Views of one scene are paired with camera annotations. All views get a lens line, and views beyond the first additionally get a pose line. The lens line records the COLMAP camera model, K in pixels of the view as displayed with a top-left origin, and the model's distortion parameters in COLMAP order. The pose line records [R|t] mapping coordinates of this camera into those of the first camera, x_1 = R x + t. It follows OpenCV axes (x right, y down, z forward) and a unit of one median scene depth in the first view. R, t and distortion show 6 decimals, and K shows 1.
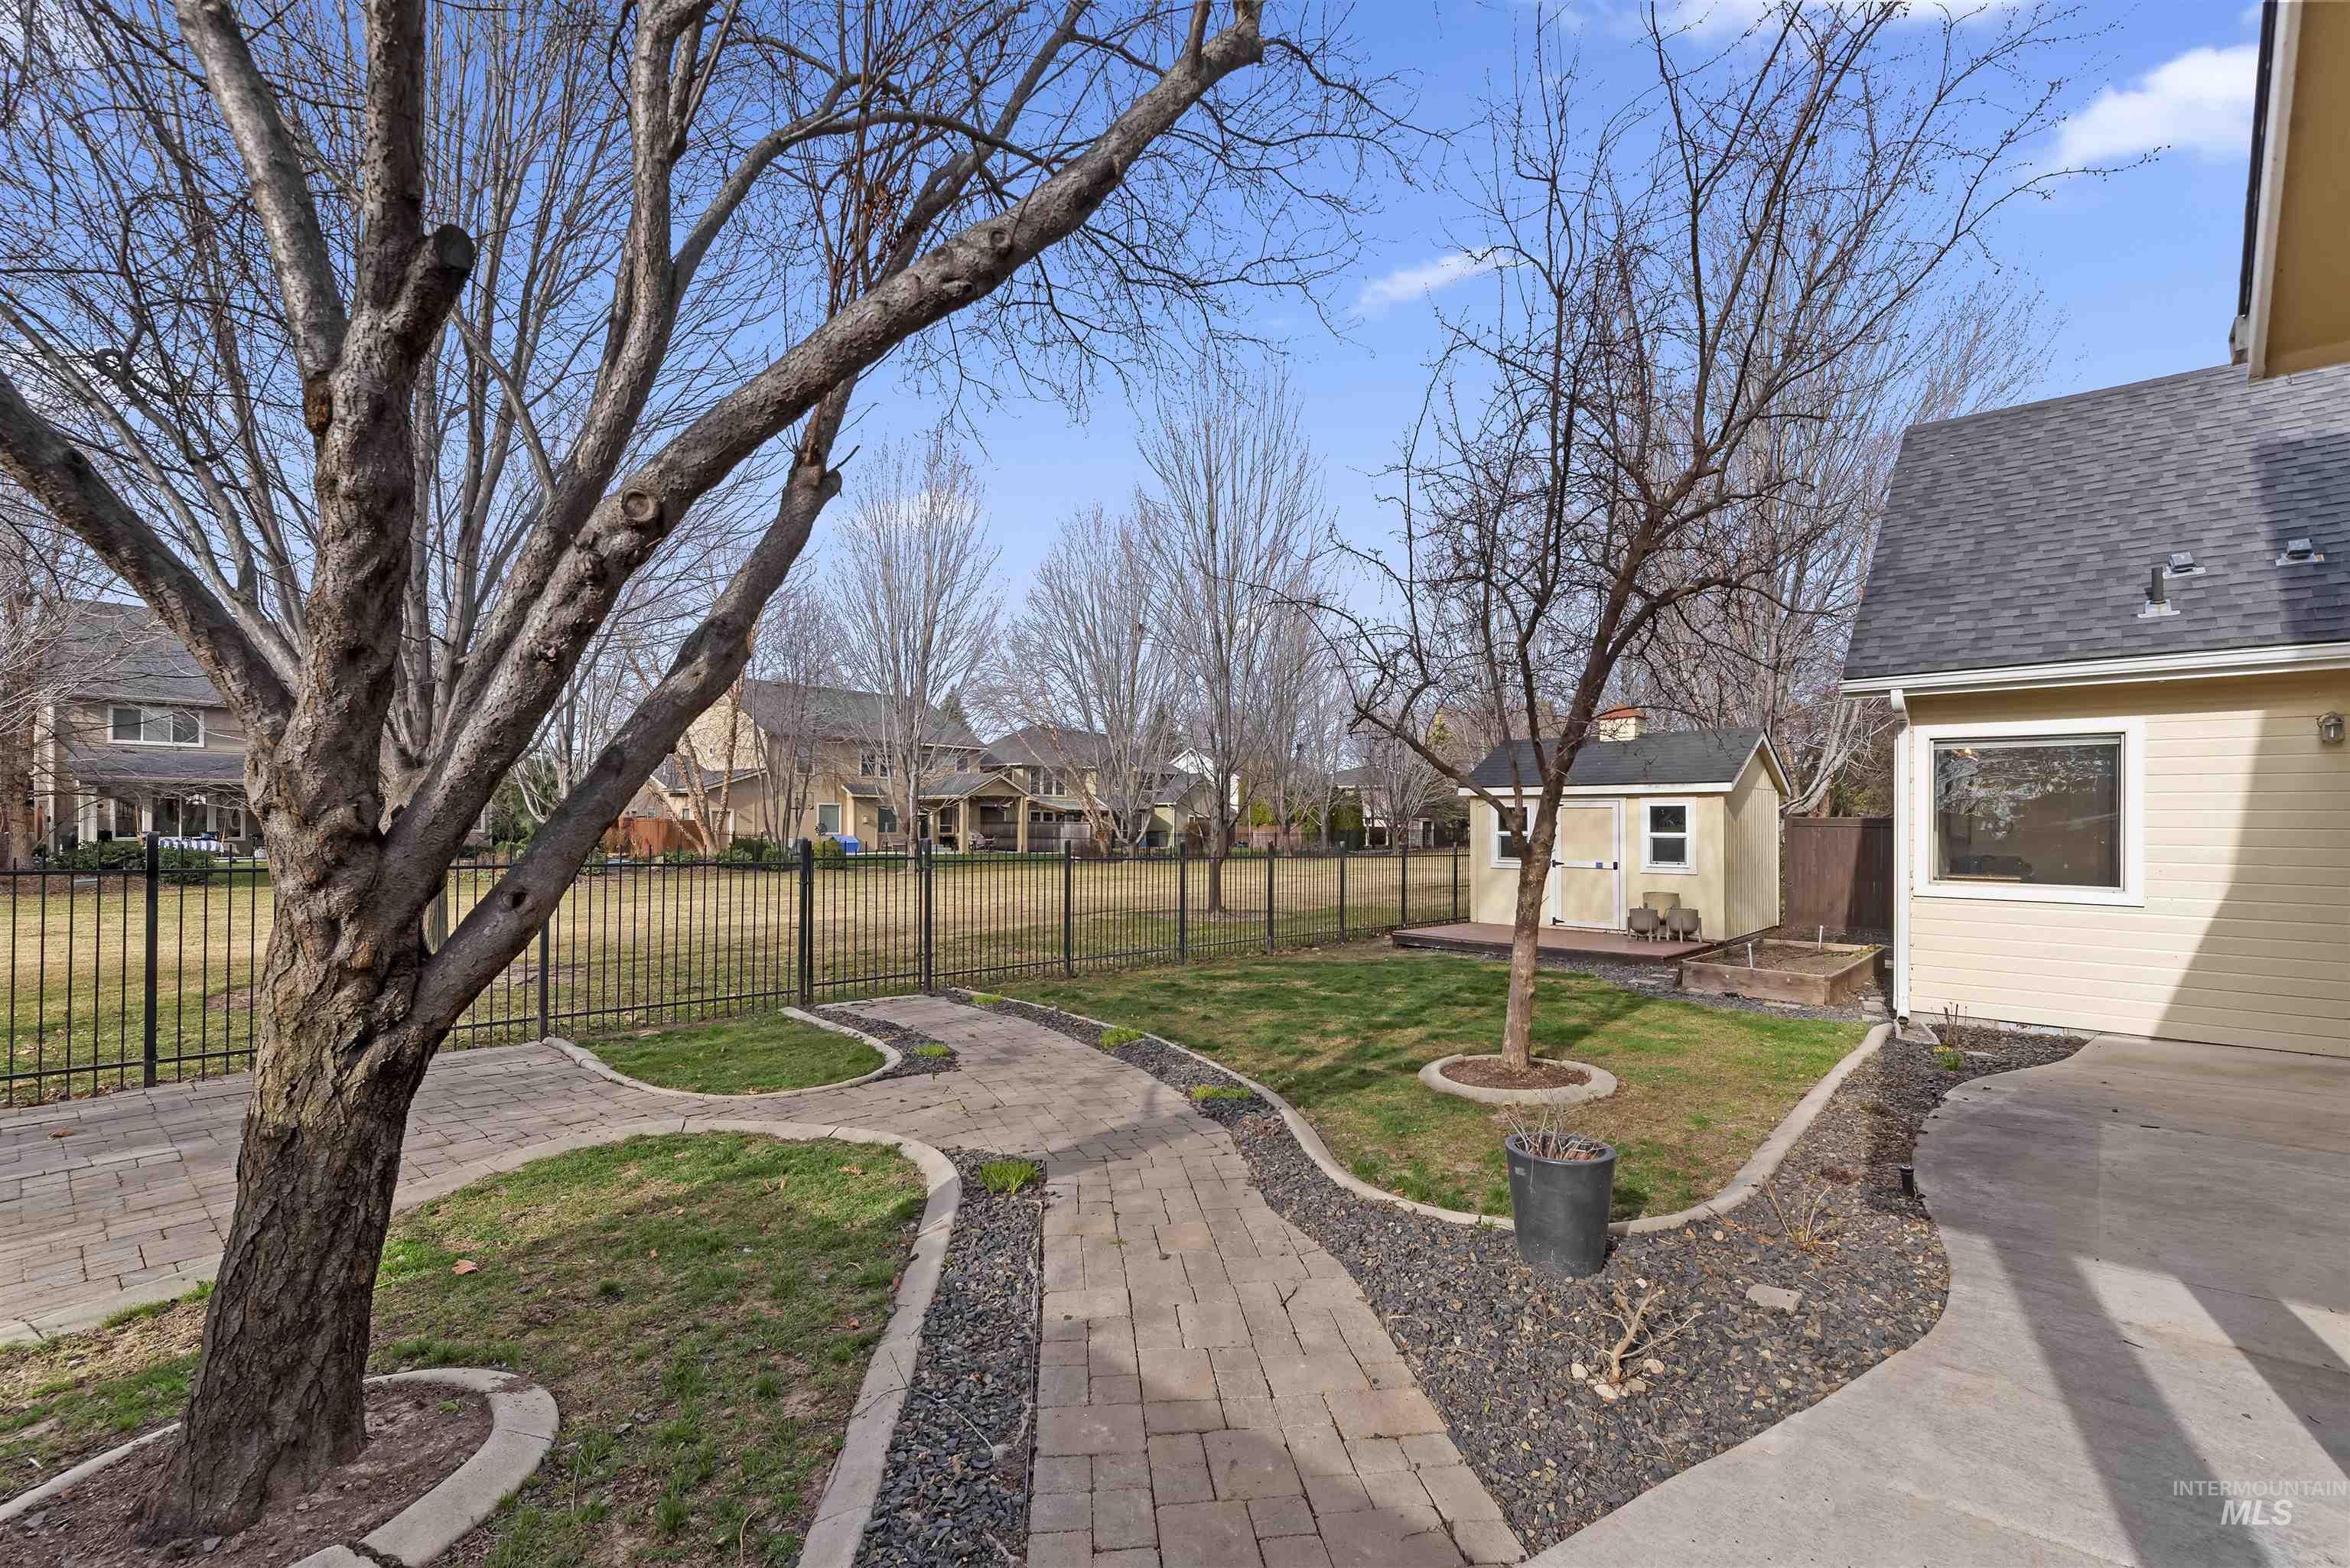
lens RADIAL K [[1040.3, 0, 1256.6], [0, 1040.3, 824.8], [0, 0, 1]] dist [0.004243, -0.000147]
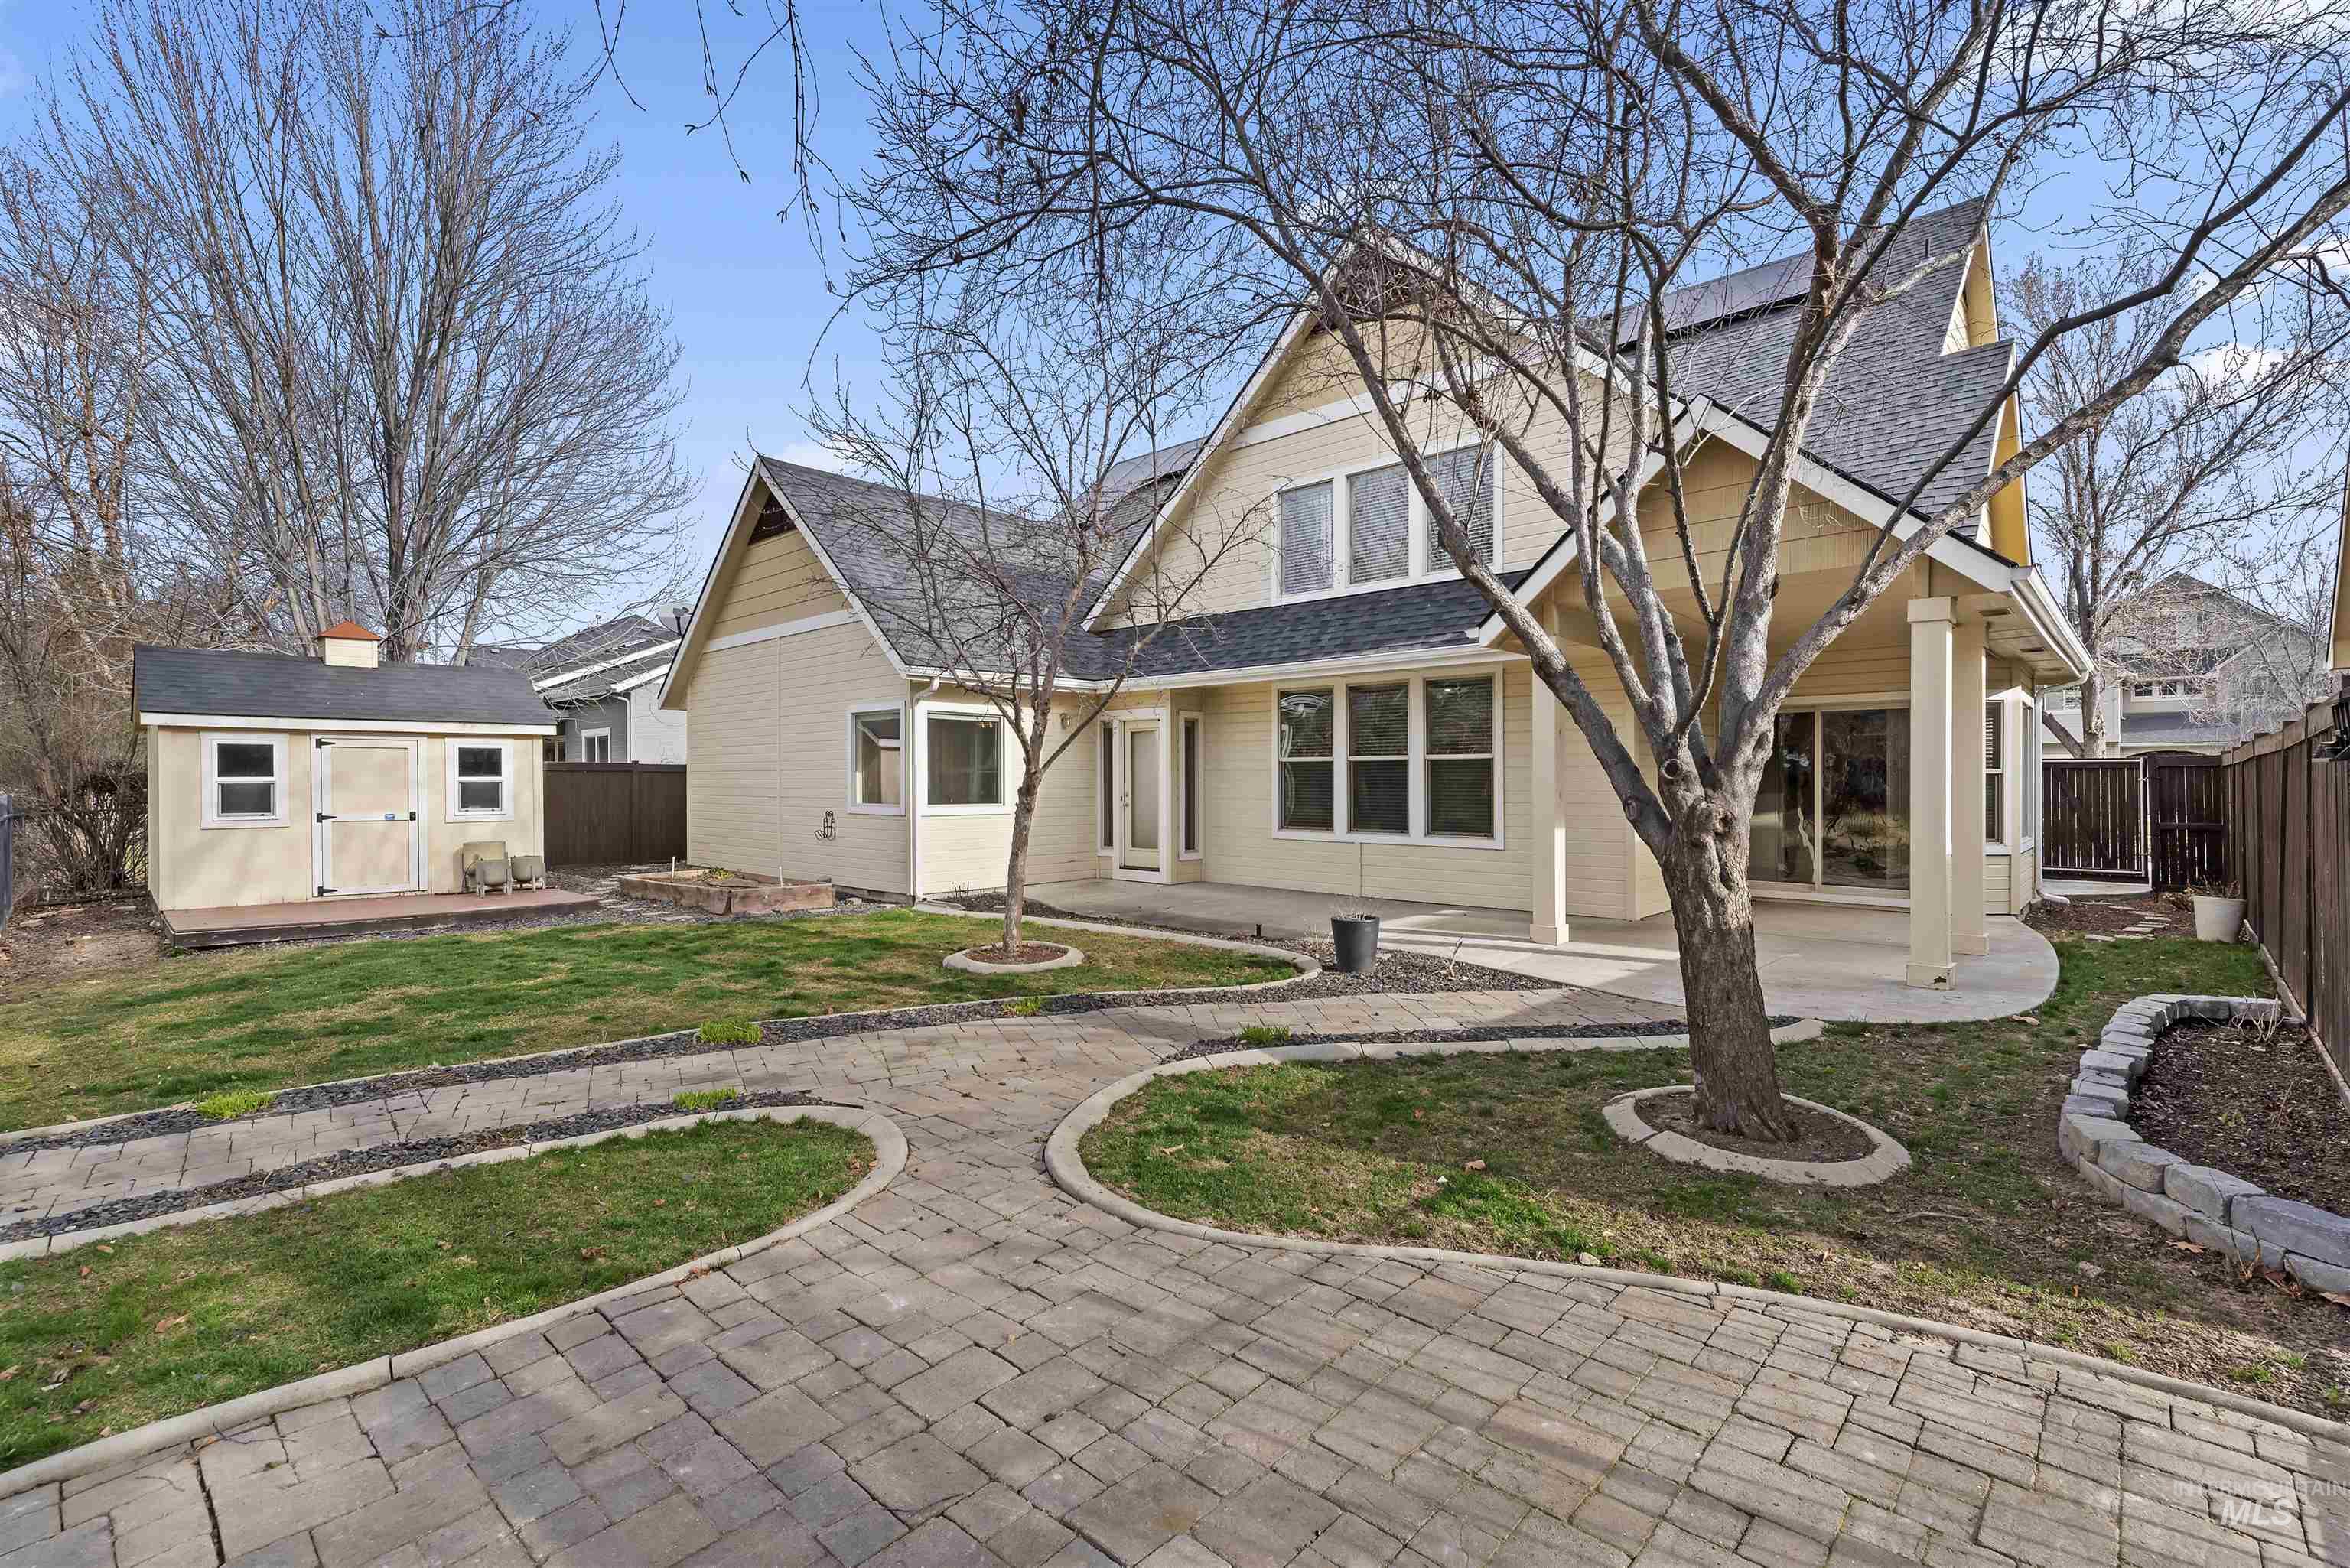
lens RADIAL K [[1040.3, 0, 1184.0], [0, 1040.3, 779.9], [0, 0, 1]] dist [0.004243, -0.000147]
pose [[0.049402, -0.009025, 0.998738, -0.503396], [-0.002301, 0.999955, 0.009149, 0.000241], [-0.998776, -0.002751, 0.049379, 0.335272]]
